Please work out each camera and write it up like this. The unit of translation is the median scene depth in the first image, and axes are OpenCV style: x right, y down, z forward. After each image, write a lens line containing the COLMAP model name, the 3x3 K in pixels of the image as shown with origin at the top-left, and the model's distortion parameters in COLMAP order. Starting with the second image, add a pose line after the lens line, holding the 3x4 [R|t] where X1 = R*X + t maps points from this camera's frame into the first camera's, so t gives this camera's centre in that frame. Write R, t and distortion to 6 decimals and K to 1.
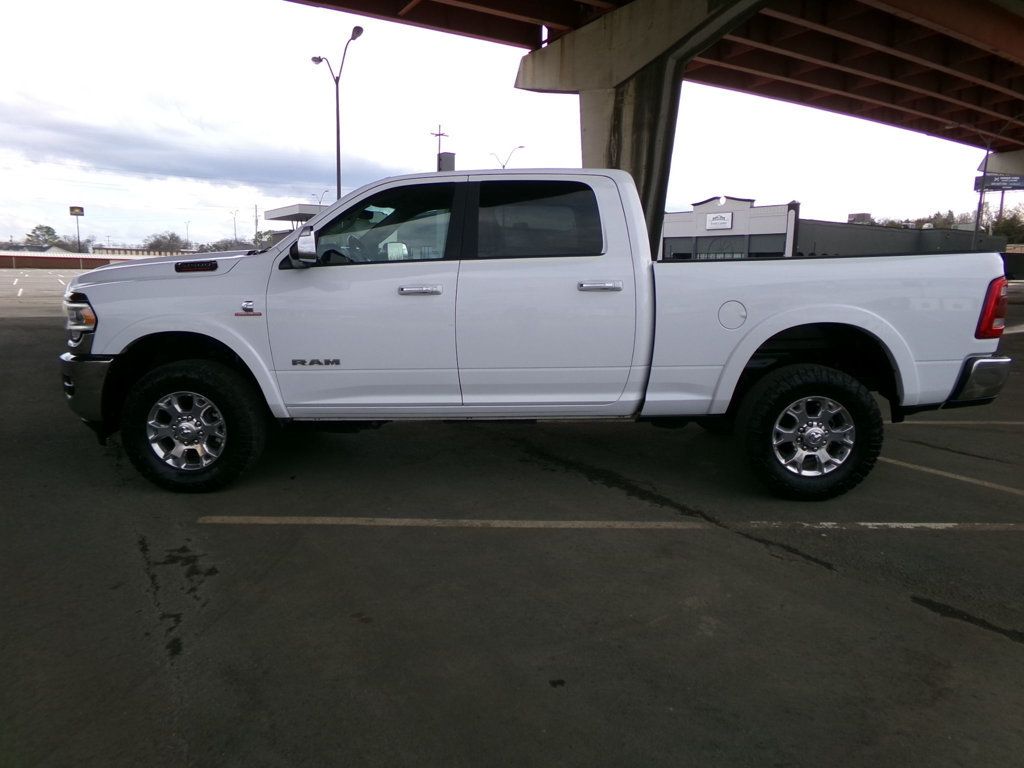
lens RADIAL K [[678.9, 0, 523.6], [0, 678.9, 362.3], [0, 0, 1]] dist [-0.005713, 0.023773]
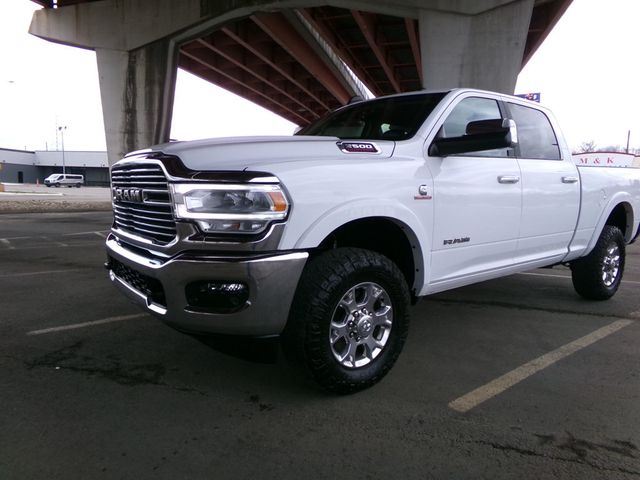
lens RADIAL K [[424.3, 0, 327.3], [0, 424.3, 226.5], [0, 0, 1]] dist [-0.005713, 0.023773]
pose [[0.774834, -0.044081, 0.630626, -0.907971], [0.067323, 0.997647, -0.012982, -0.028516], [-0.628570, 0.052515, 0.775978, 0.584333]]
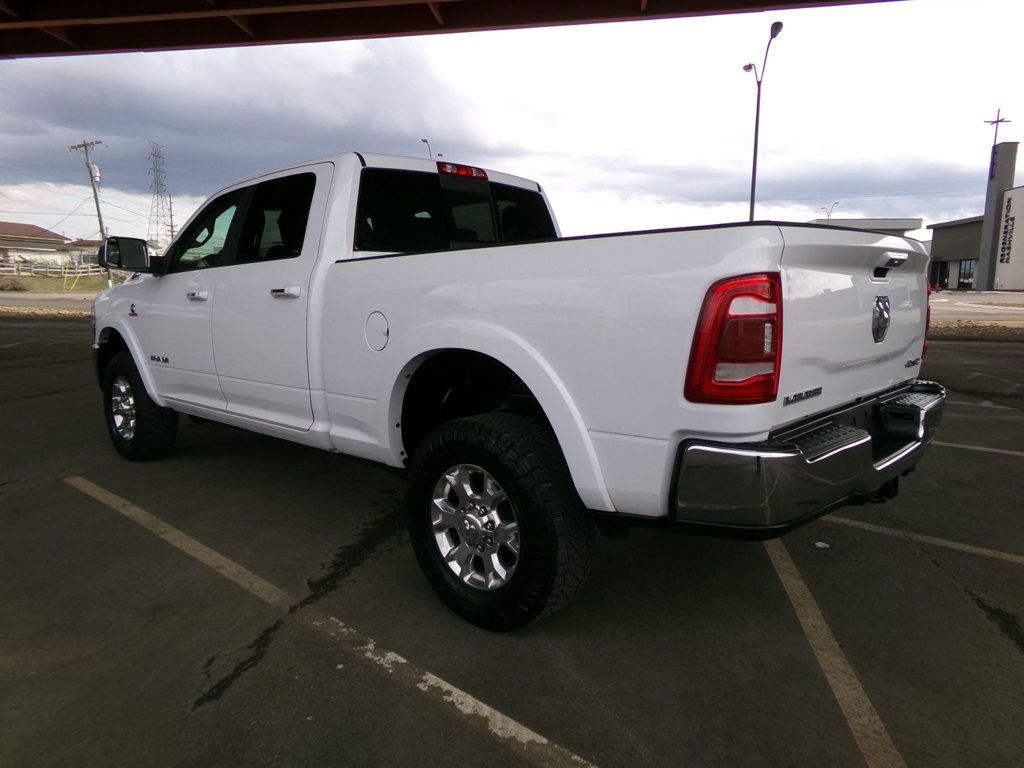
lens RADIAL K [[673.7, 0, 512.0], [0, 673.7, 384.0], [0, 0, 1]] dist [0.006617, 0.020696]
pose [[0.745754, 0.089945, -0.660122, 0.865263], [-0.086920, 0.995511, 0.037449, -0.051922], [0.660527, 0.029450, 0.750225, 0.537645]]
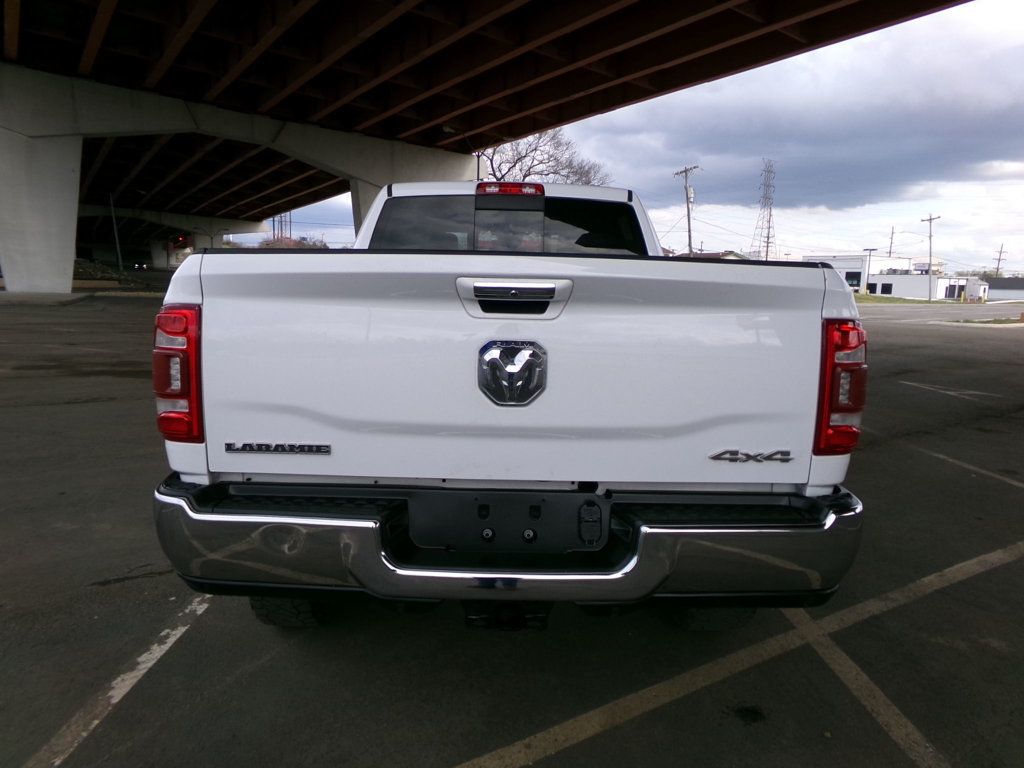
lens RADIAL K [[686.4, 0, 512.0], [0, 686.4, 384.0], [0, 0, 1]] dist [-0.029071, 0.061480]
pose [[0.045836, 0.131786, -0.990218, 1.129778], [-0.157980, 0.979742, 0.123079, -0.160633], [0.986378, 0.150793, 0.065727, 1.169999]]
